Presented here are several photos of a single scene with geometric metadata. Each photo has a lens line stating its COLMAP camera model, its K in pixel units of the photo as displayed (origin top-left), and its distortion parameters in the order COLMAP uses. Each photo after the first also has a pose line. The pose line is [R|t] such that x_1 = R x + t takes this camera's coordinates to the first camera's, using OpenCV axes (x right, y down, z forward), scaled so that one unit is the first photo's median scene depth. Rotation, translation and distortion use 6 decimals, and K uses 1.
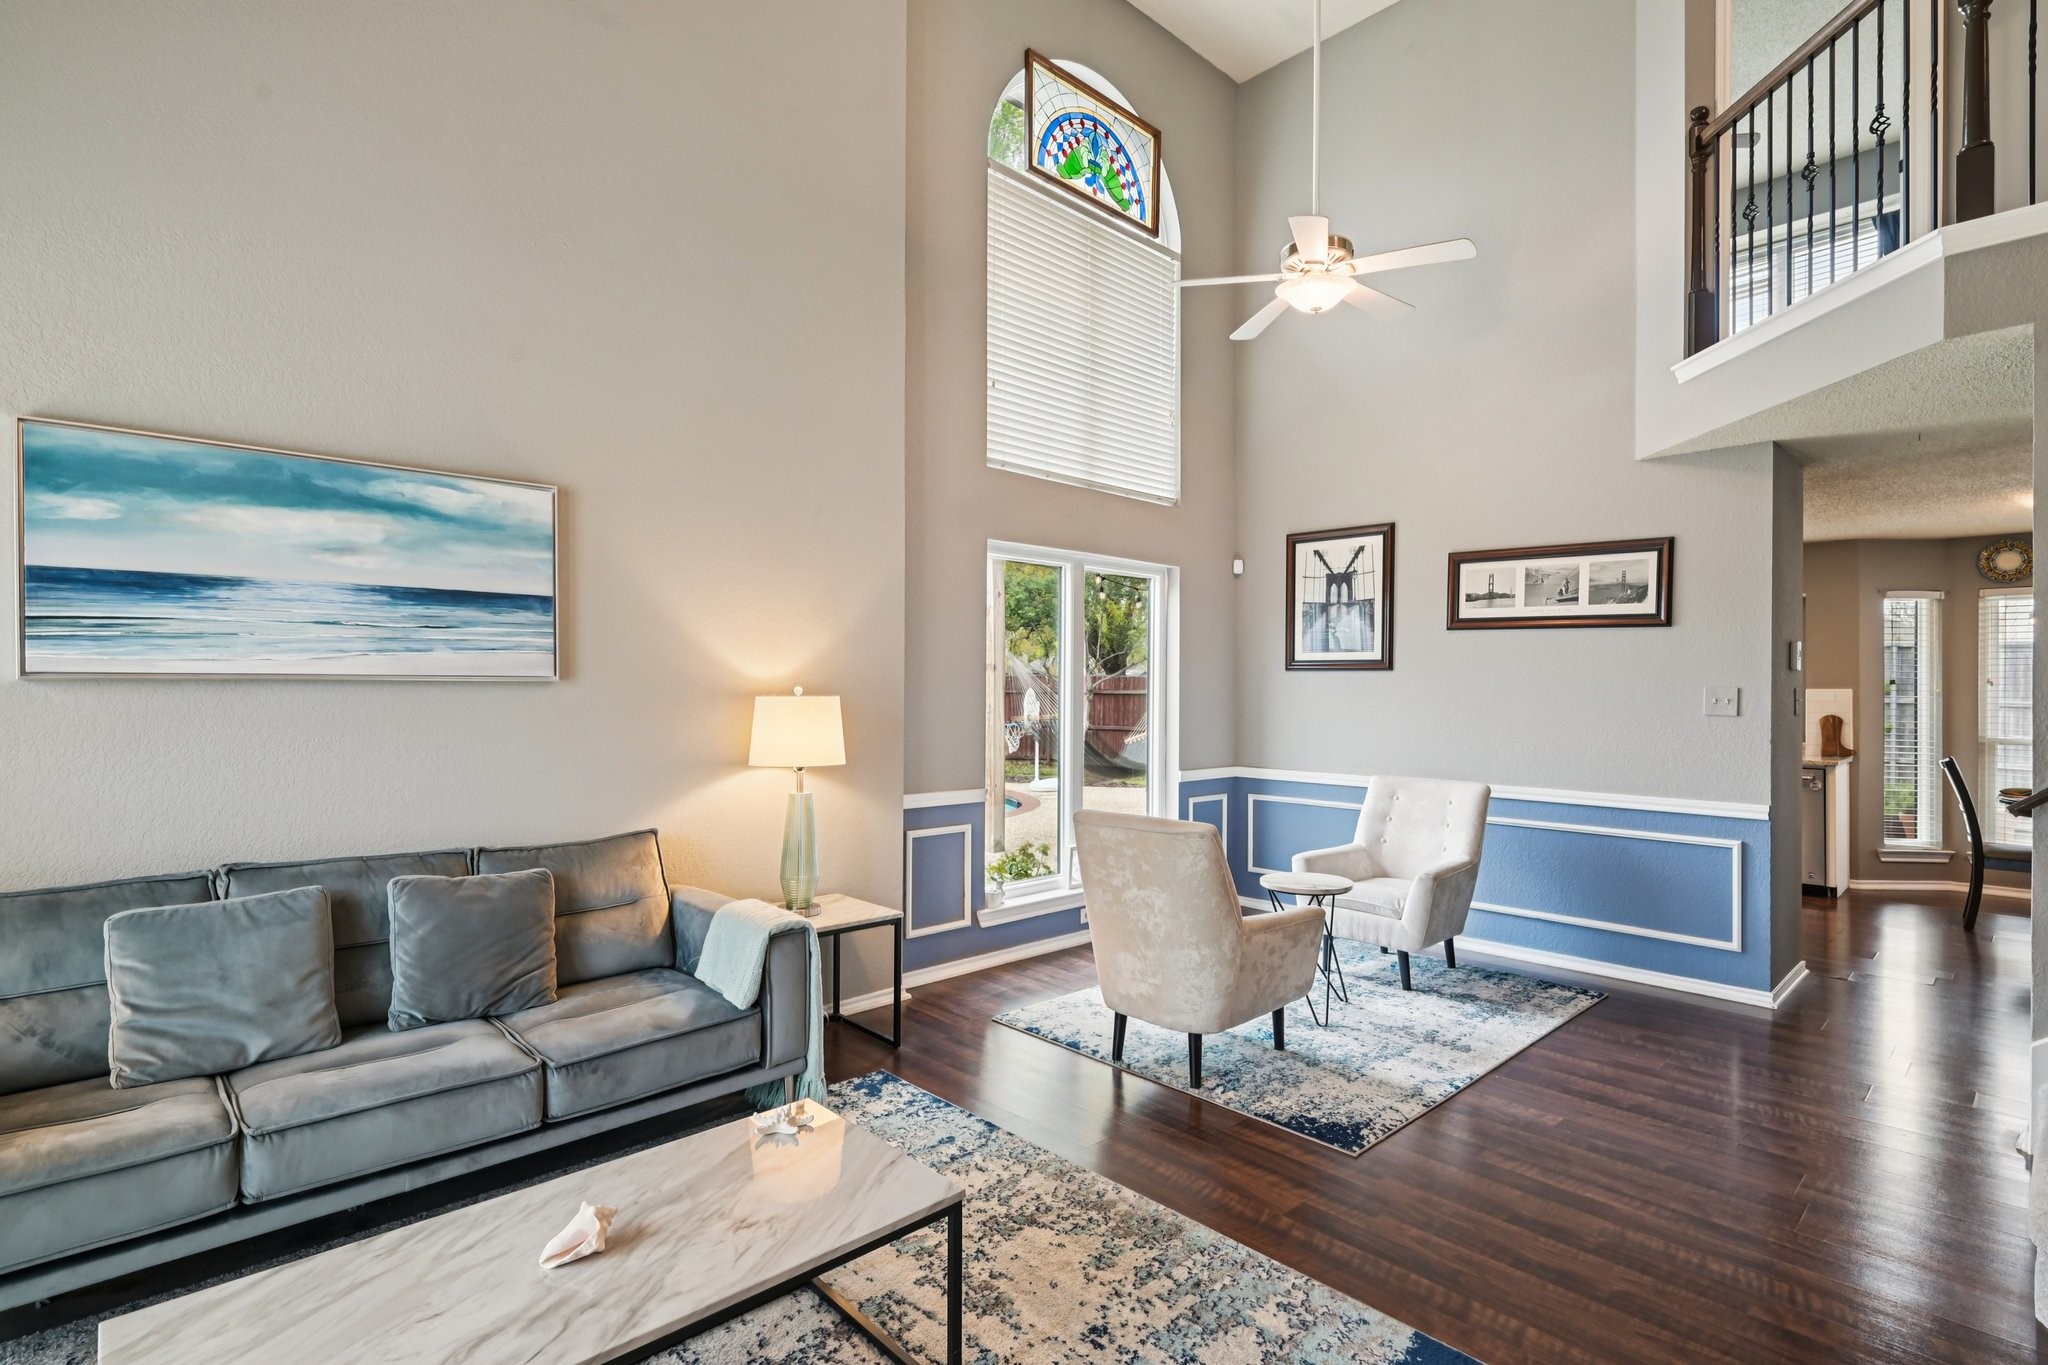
lens RADIAL K [[979.5, 0, 1024.7], [0, 979.5, 684.0], [0, 0, 1]] dist [-0.000909, 0.001271]
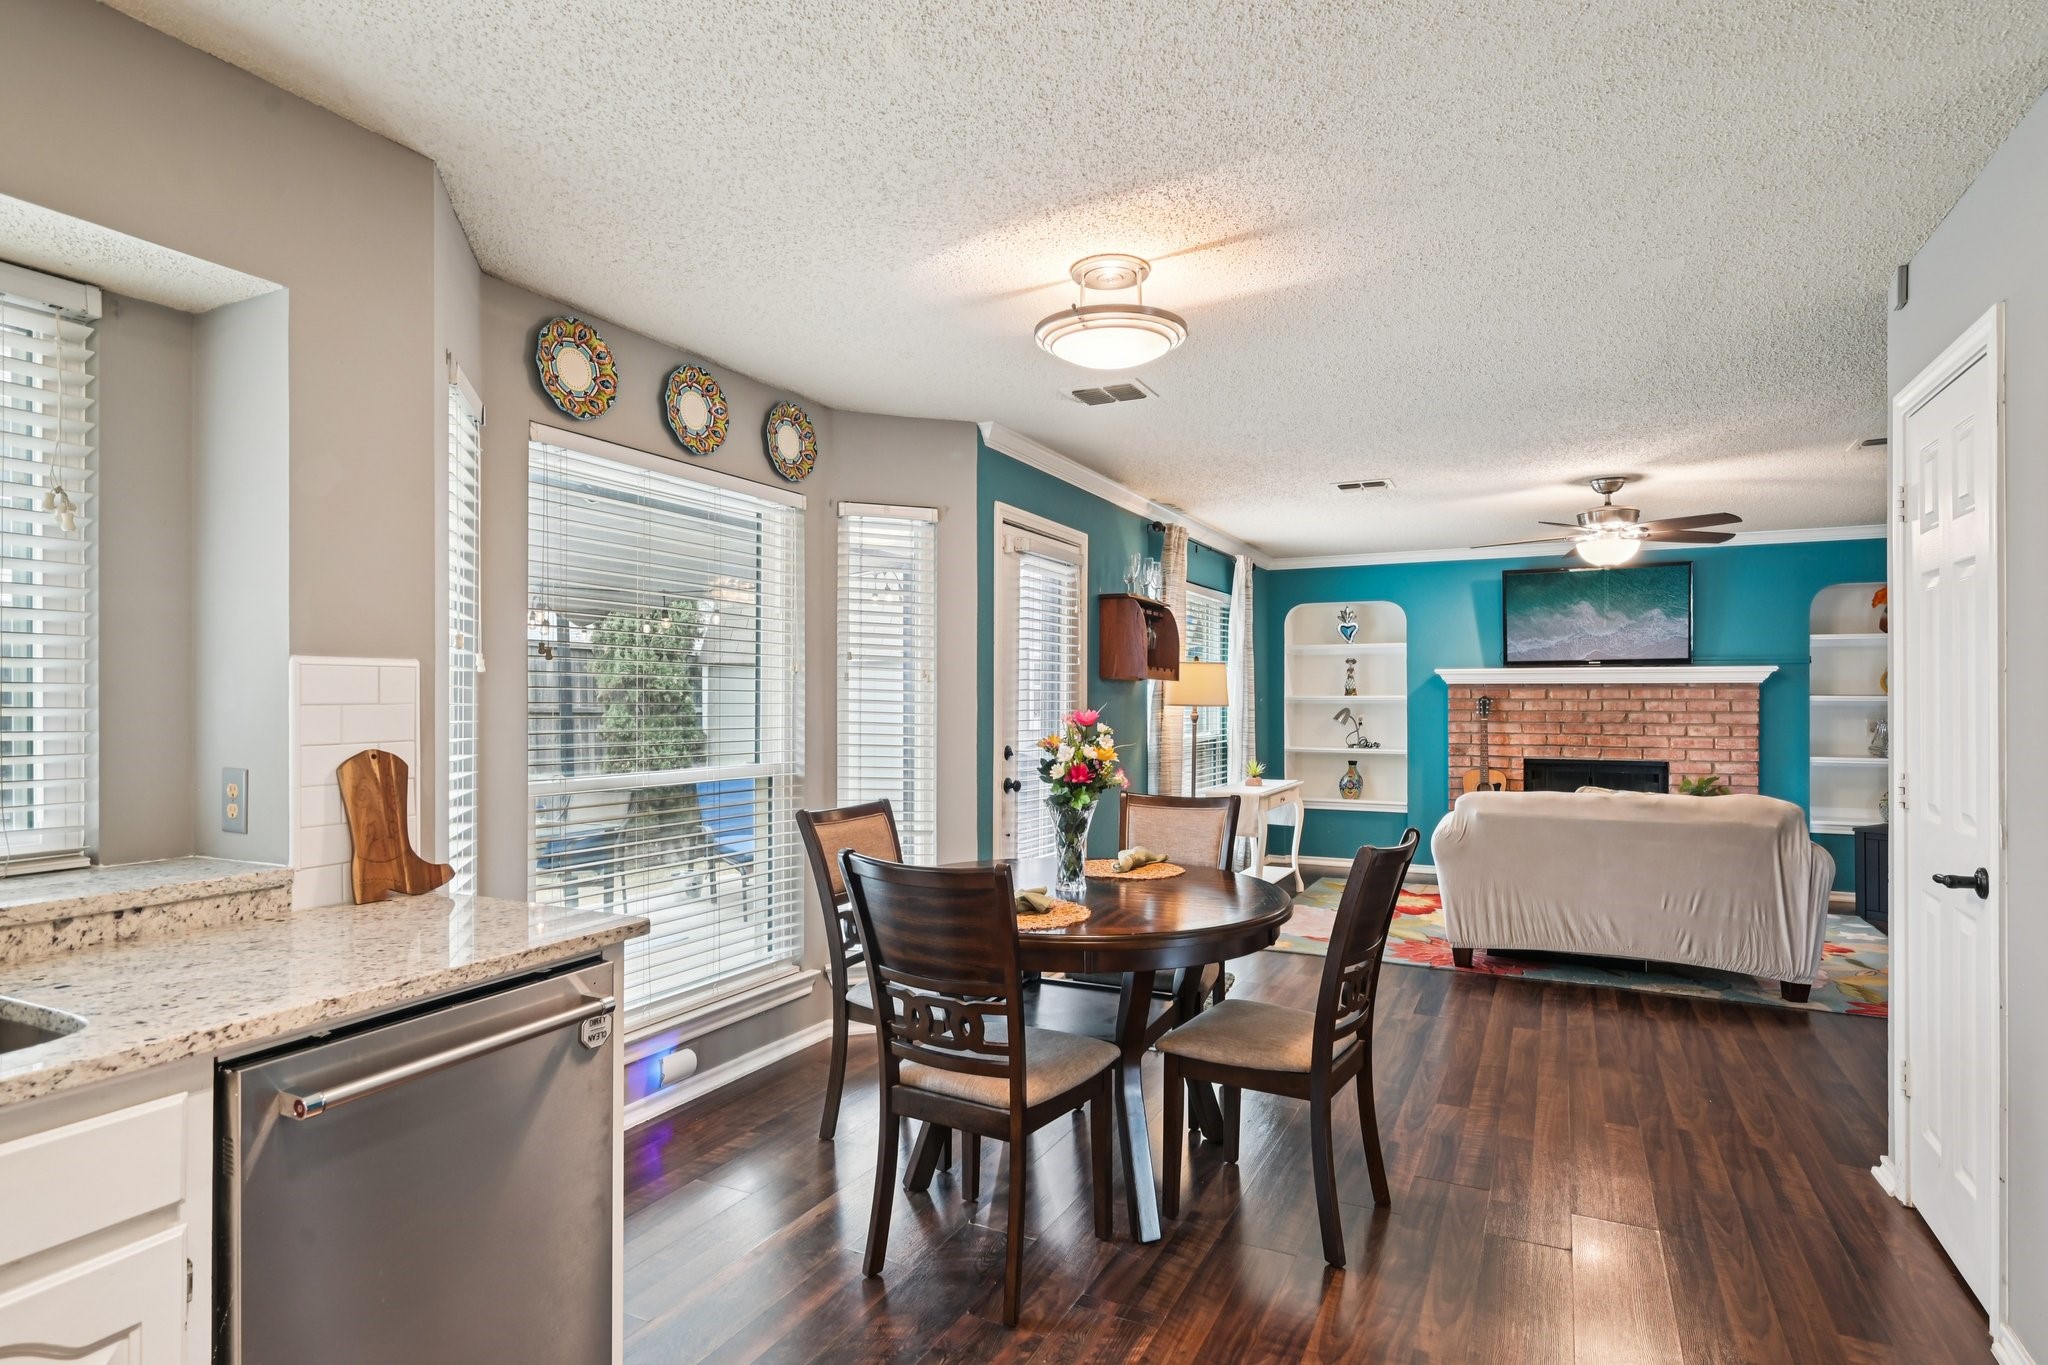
lens RADIAL K [[1046.1, 0, 1029.5], [0, 1046.1, 689.8], [0, 0, 1]] dist [-0.004179, 0.000860]
pose [[-0.334135, -0.001824, 0.942523, 0.717004], [-0.010089, 0.999948, -0.001642, 0.019802], [-0.942471, -0.010057, -0.334136, 1.369782]]
